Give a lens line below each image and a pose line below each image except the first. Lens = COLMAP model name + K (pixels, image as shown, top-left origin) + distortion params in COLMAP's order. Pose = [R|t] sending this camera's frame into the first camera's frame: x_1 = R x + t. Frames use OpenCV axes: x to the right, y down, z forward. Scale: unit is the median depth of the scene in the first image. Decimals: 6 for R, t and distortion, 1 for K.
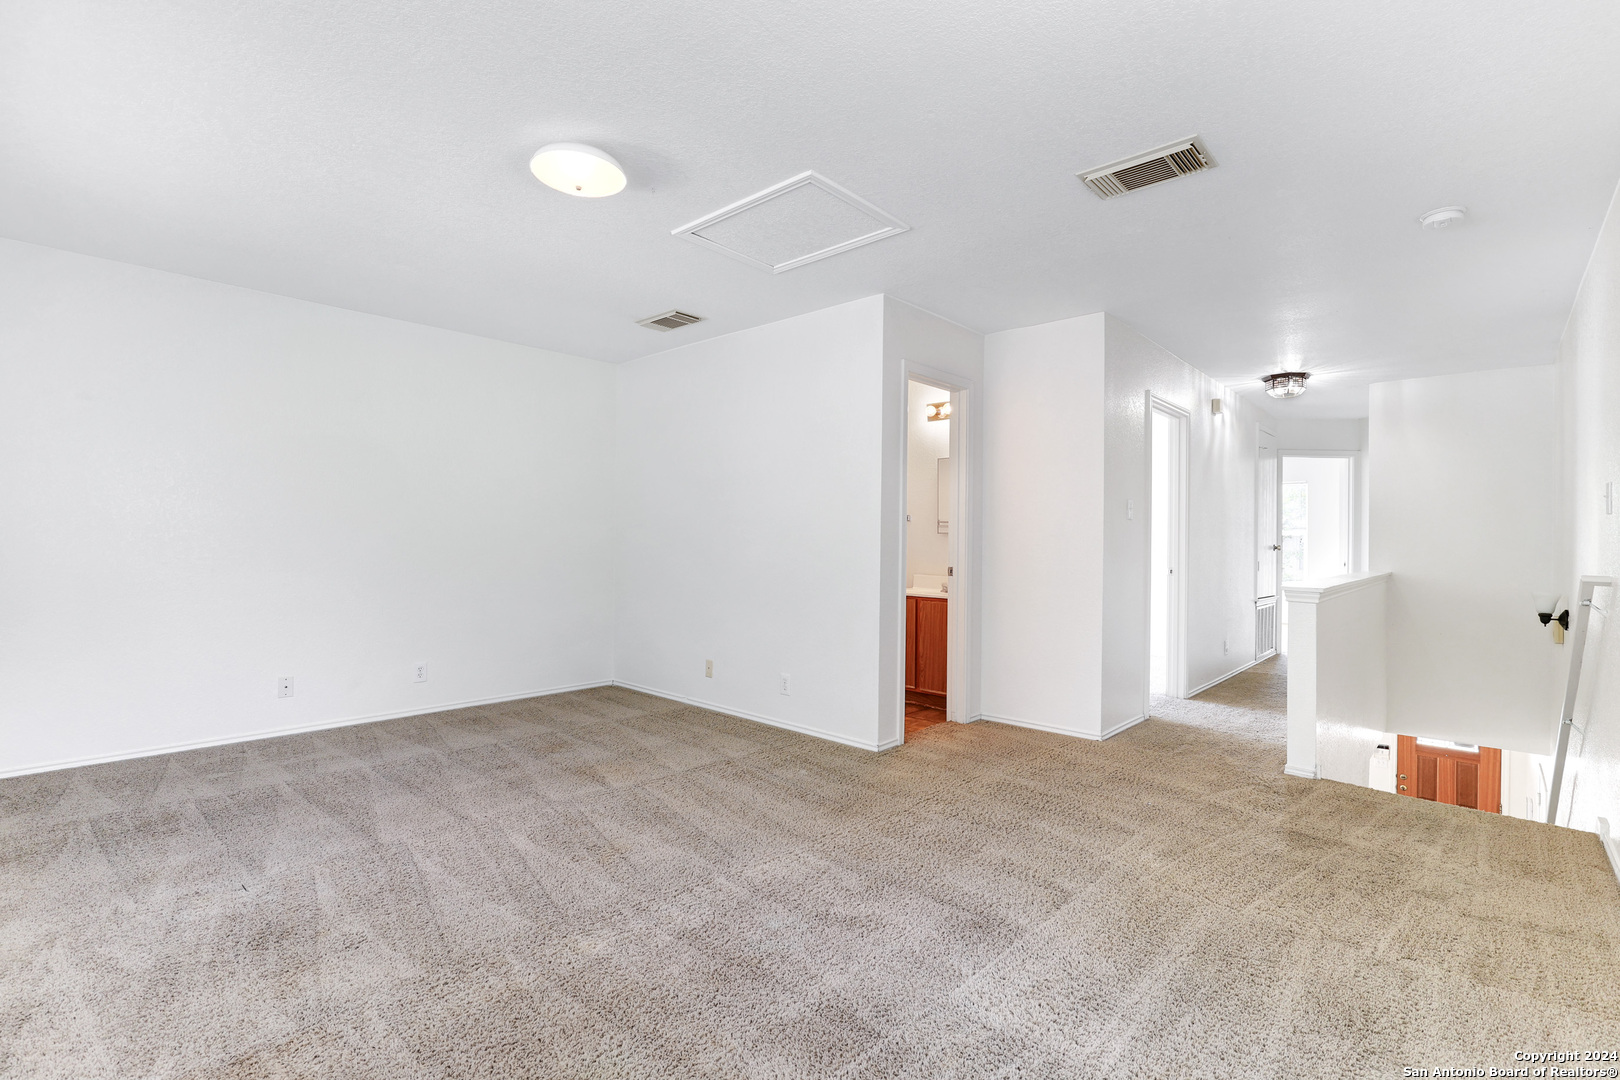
lens RADIAL K [[734.1, 0, 812.9], [0, 734.1, 538.0], [0, 0, 1]] dist [-0.020292, 0.006485]
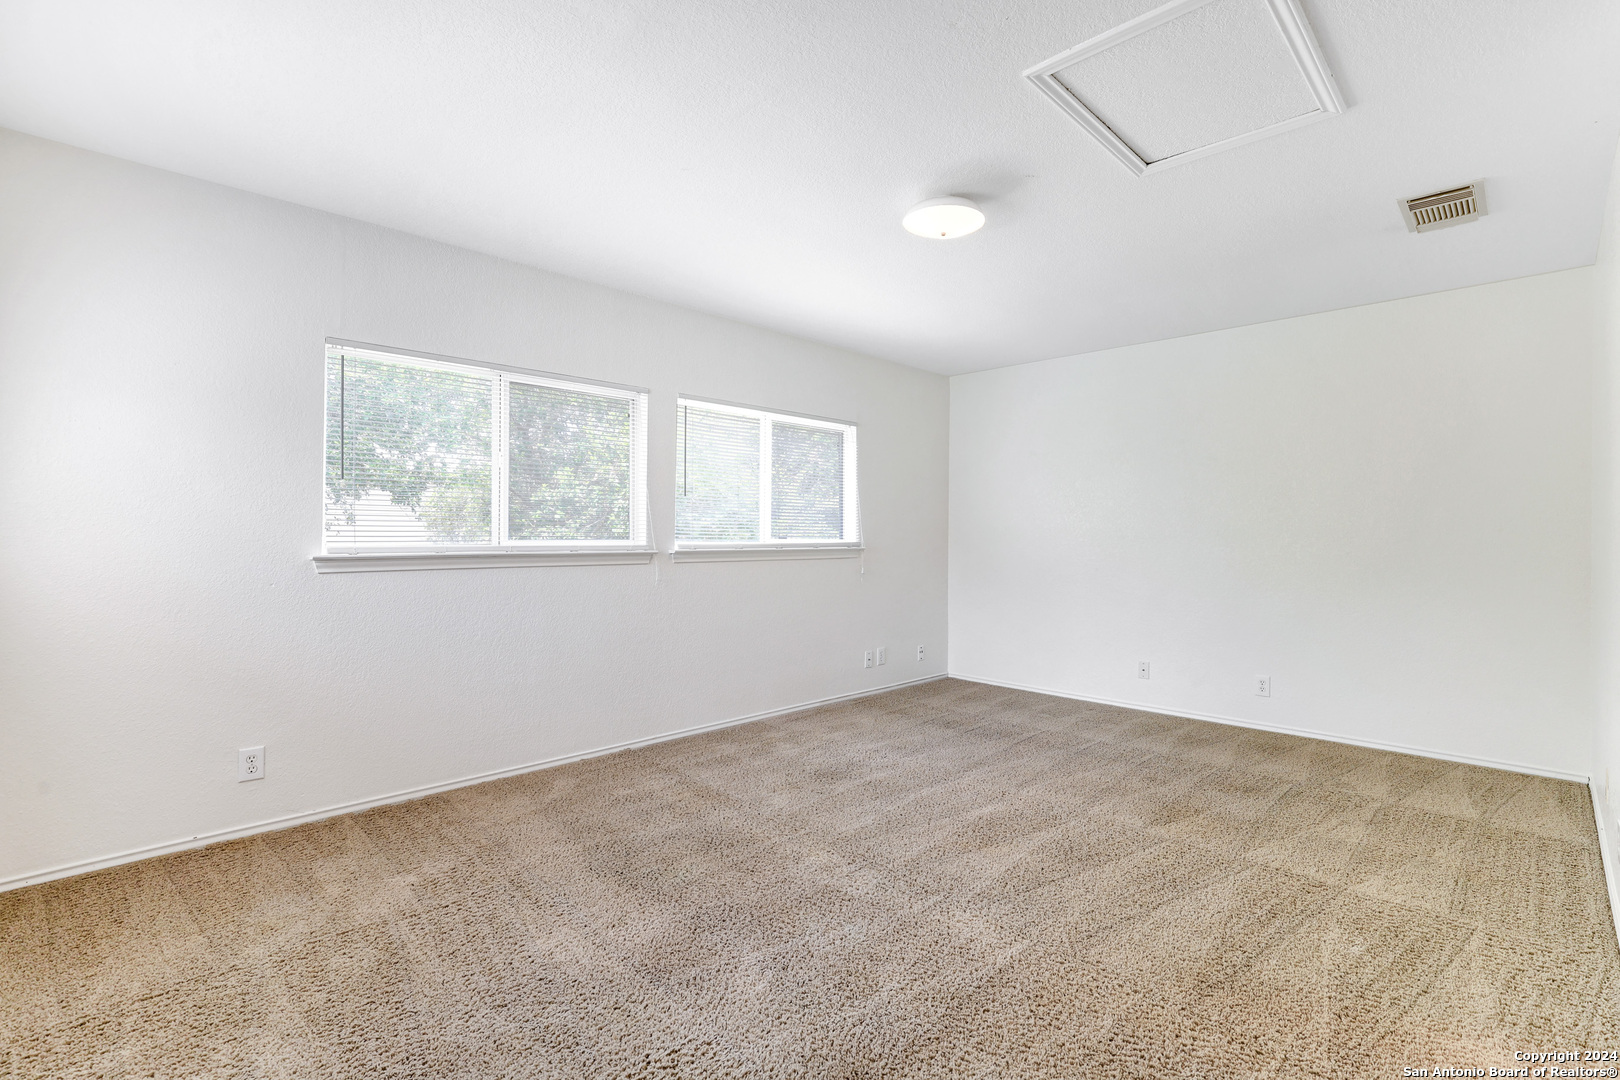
lens RADIAL K [[734.1, 0, 811.9], [0, 734.1, 540.0], [0, 0, 1]] dist [-0.020292, 0.006485]
pose [[-0.025937, -0.006261, -0.999644, 0.639084], [-0.003933, 0.999973, -0.006161, 0.003392], [0.999656, 0.003772, -0.025961, 0.652400]]
